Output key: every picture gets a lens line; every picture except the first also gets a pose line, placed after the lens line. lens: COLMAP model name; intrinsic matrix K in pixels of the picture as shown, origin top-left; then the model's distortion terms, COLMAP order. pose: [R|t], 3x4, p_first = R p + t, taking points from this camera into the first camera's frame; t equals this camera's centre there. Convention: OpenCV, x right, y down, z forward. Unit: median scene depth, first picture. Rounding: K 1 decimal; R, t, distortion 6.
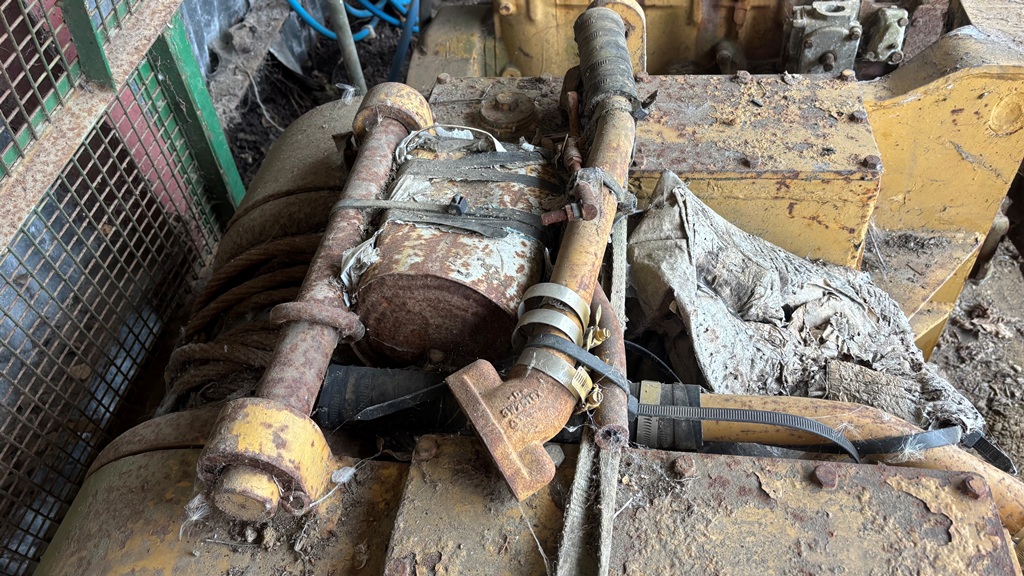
lens RADIAL K [[819.3, 0, 512.5], [0, 819.3, 288.4], [0, 0, 1]] dist [-0.004999, -0.001106]
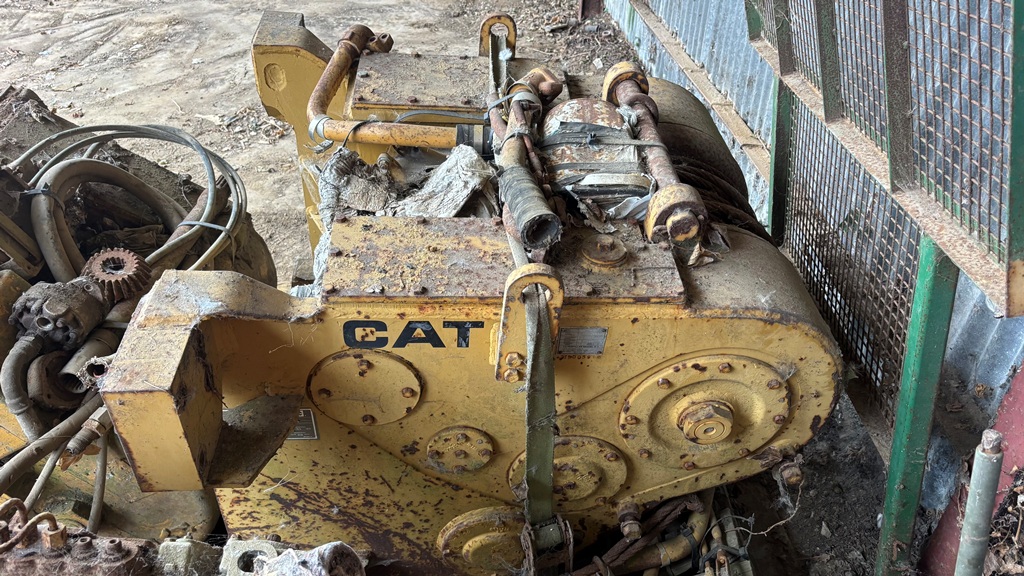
lens RADIAL K [[819.3, 0, 512.8], [0, 819.3, 288.2], [0, 0, 1]] dist [-0.004999, -0.001106]
pose [[-0.979363, 0.162476, -0.120209, 0.332988], [-0.105352, 0.097183, 0.989675, -1.637674], [0.172481, 0.981915, -0.078060, 1.288862]]
